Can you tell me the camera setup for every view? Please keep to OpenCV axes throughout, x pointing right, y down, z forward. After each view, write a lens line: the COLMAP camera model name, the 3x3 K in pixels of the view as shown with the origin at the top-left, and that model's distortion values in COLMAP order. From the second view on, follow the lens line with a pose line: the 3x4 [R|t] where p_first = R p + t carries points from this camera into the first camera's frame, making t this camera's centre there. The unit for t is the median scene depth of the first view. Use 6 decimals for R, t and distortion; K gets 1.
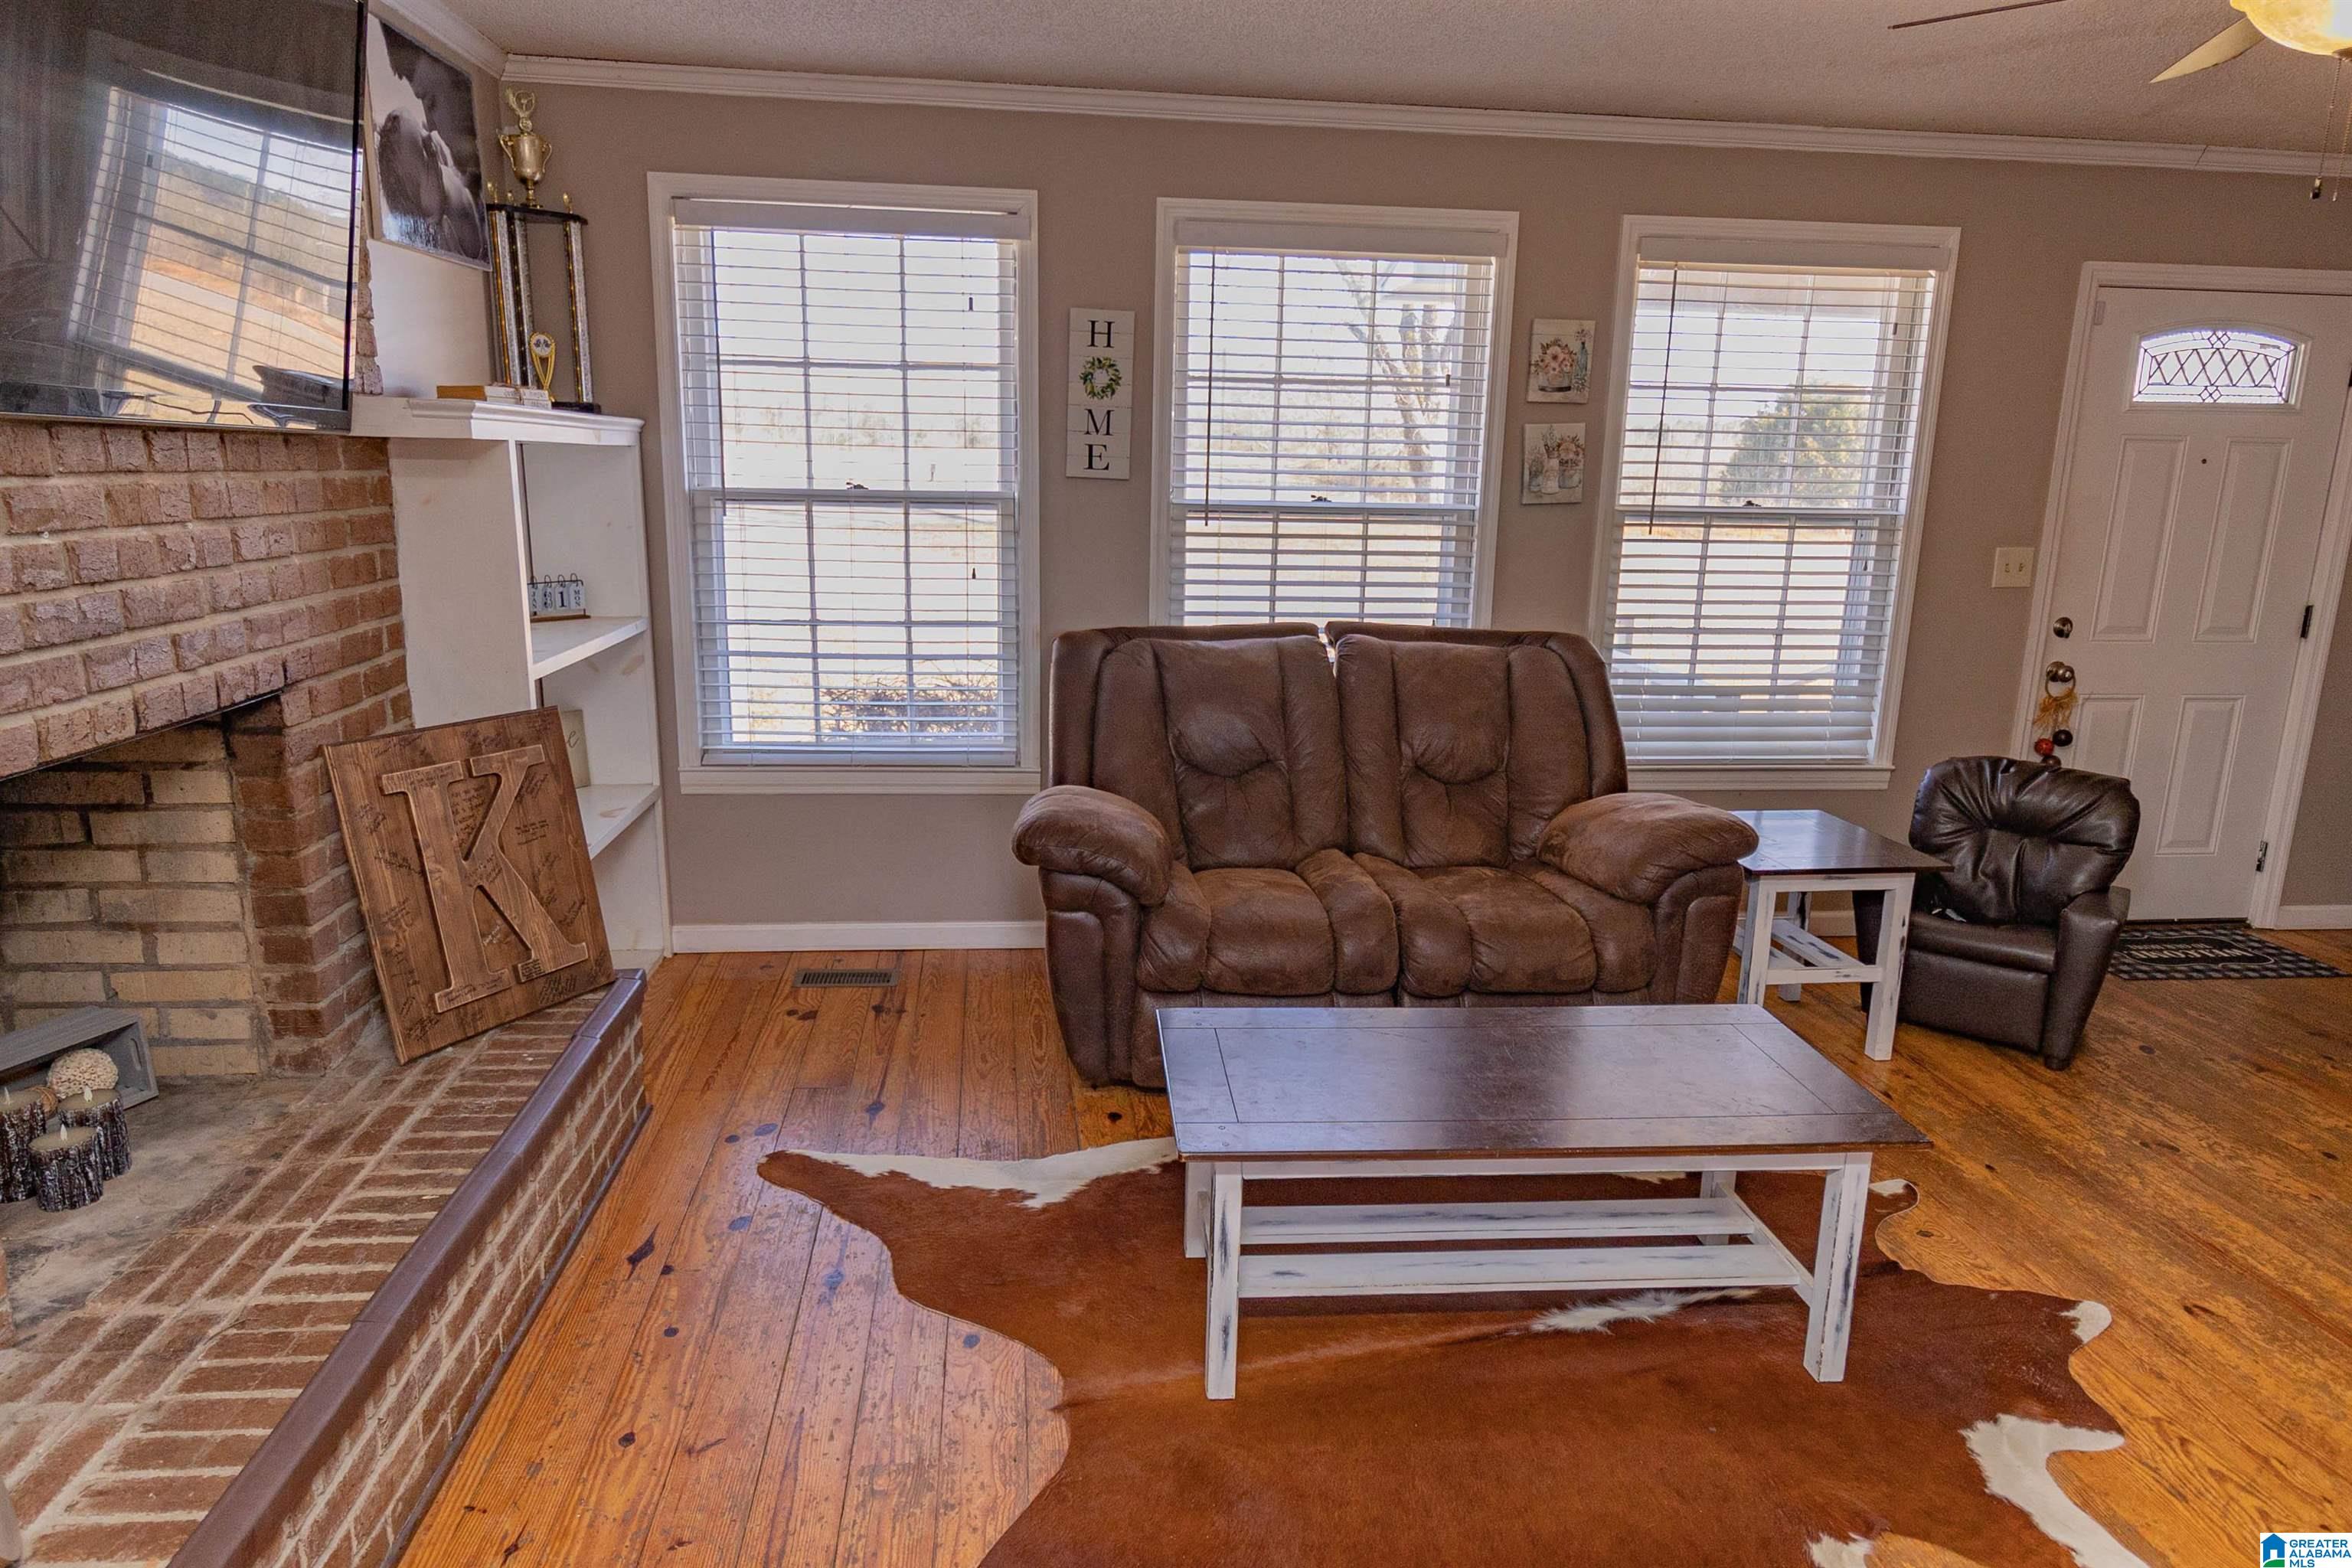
lens RADIAL K [[1418.5, 0, 1113.8], [0, 1418.5, 770.0], [0, 0, 1]] dist [-0.000877, 0.002030]
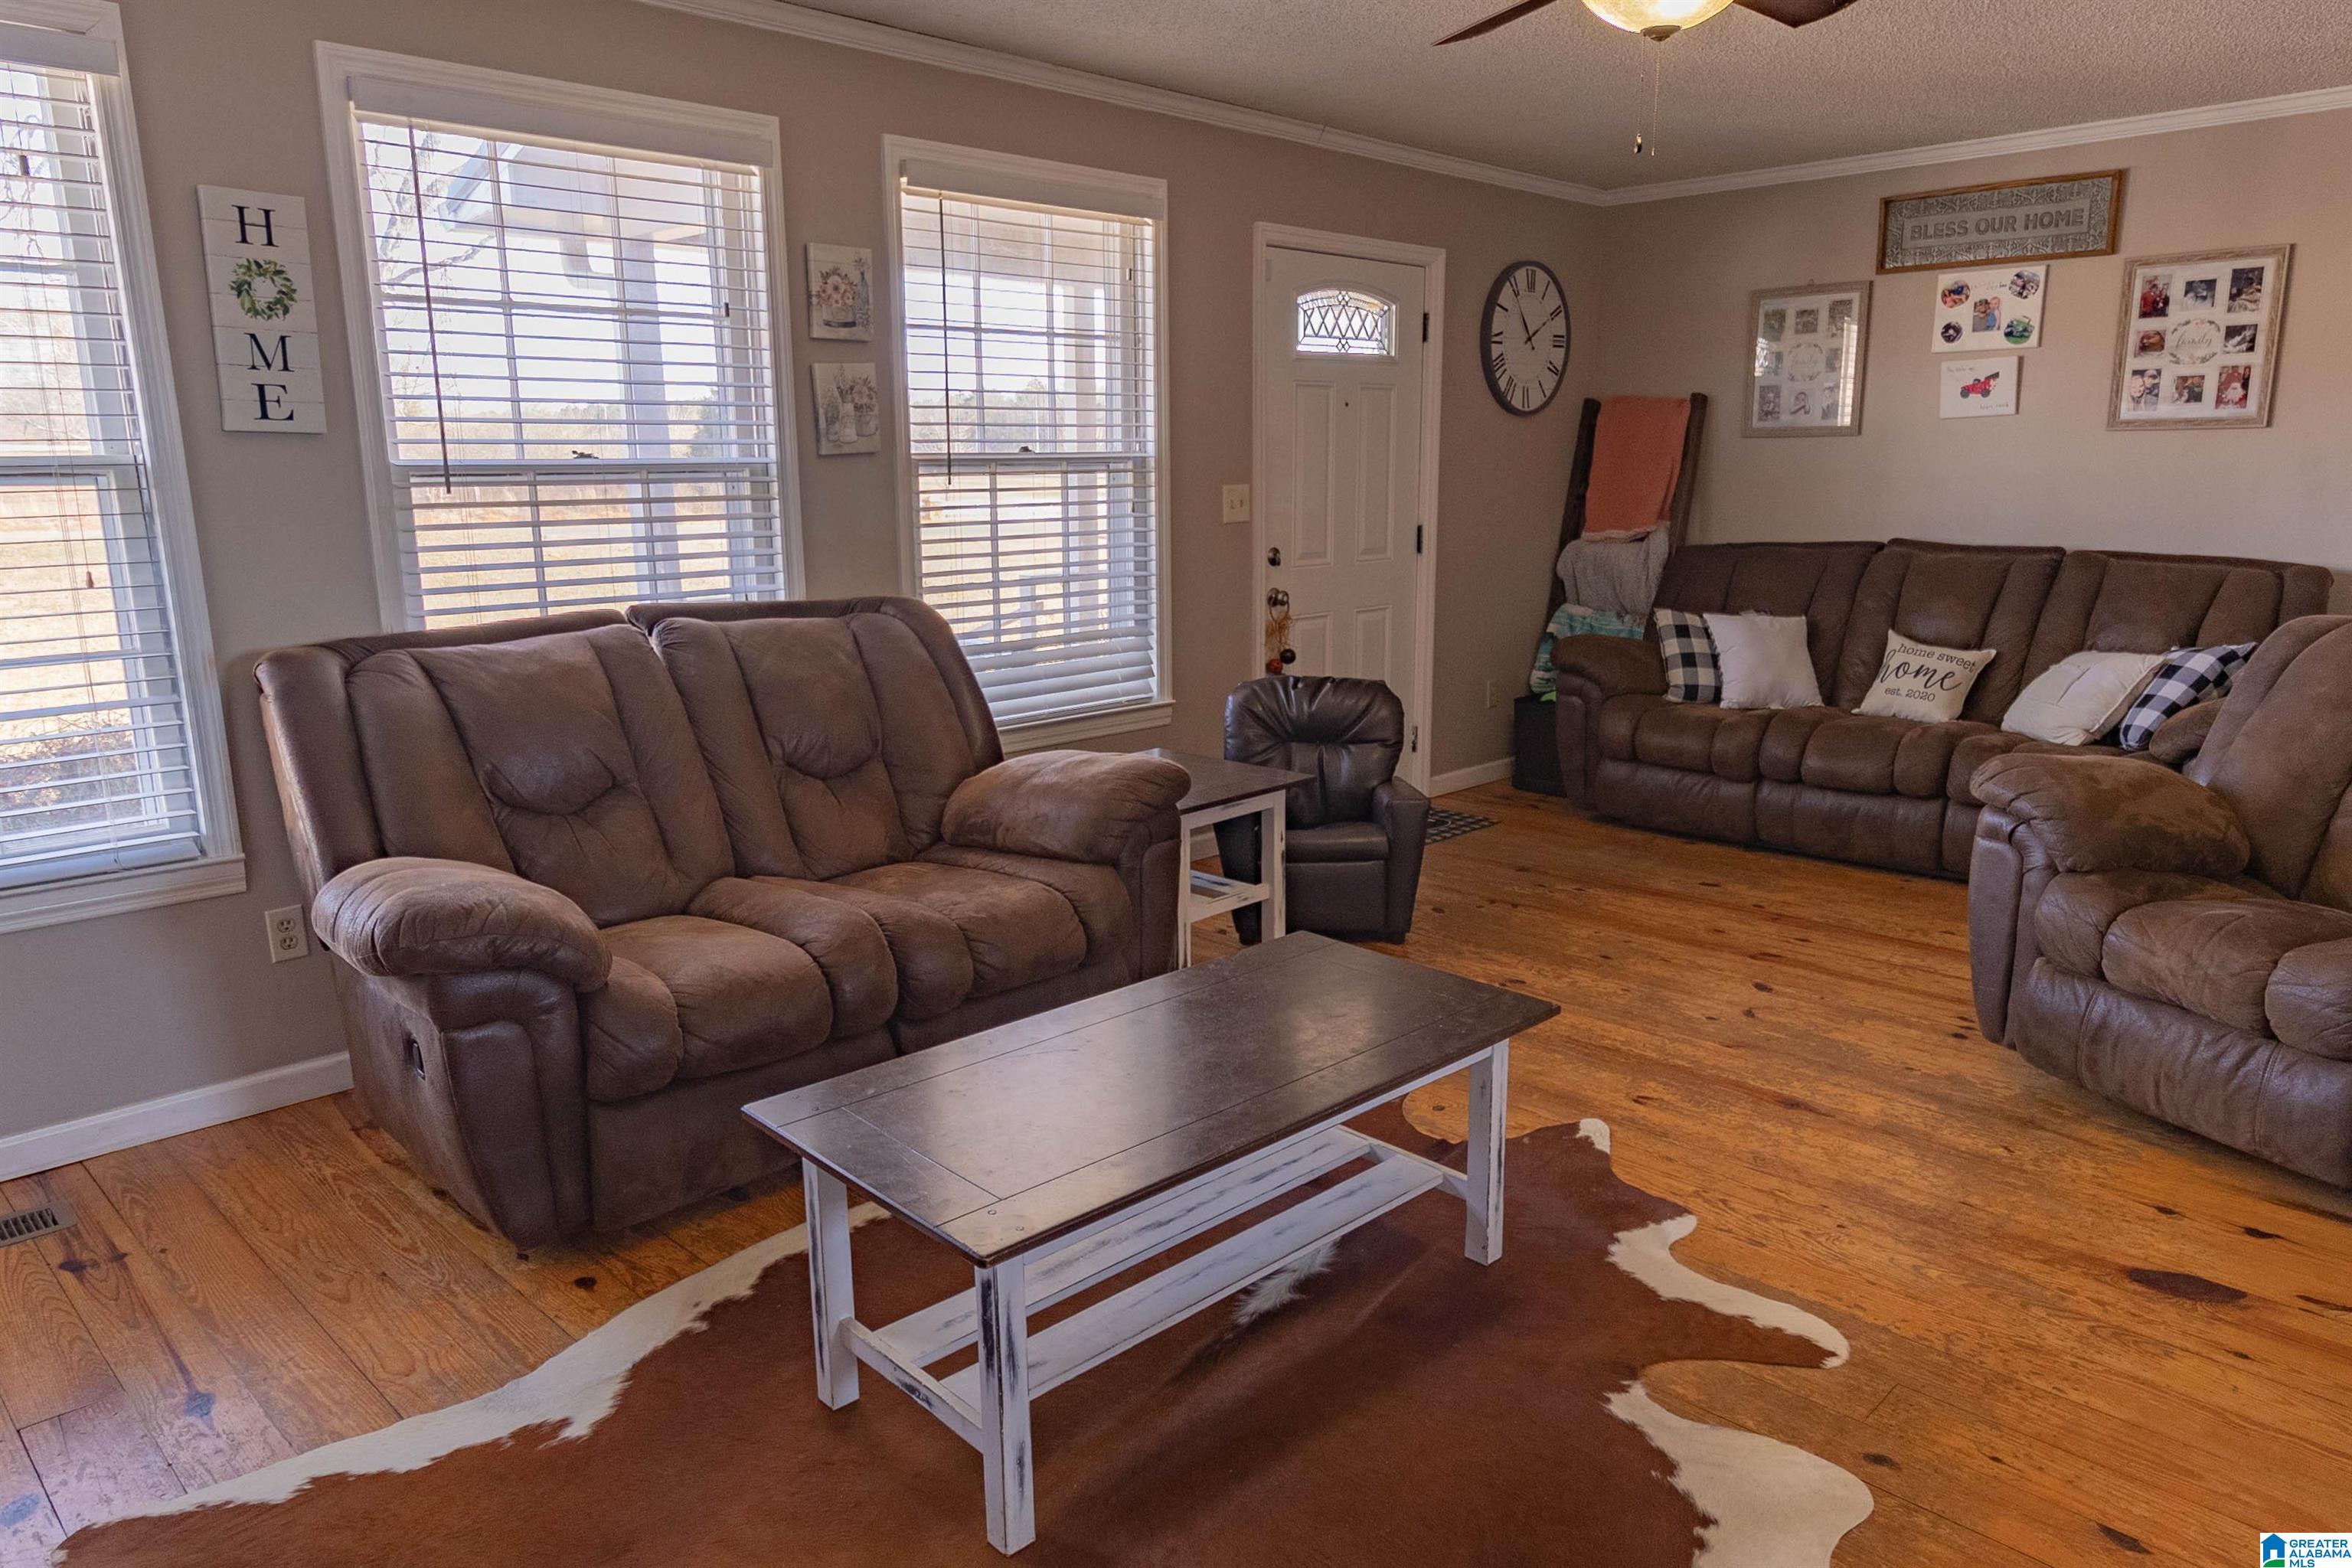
lens RADIAL K [[1547.8, 0, 1188.9], [0, 1547.8, 778.7], [0, 0, 1]] dist [-0.002027, 0.001762]
pose [[0.765574, -0.155632, 0.624240, -0.171821], [0.153096, 0.986497, 0.058189, -0.010772], [-0.624866, 0.051021, 0.779063, 0.124602]]
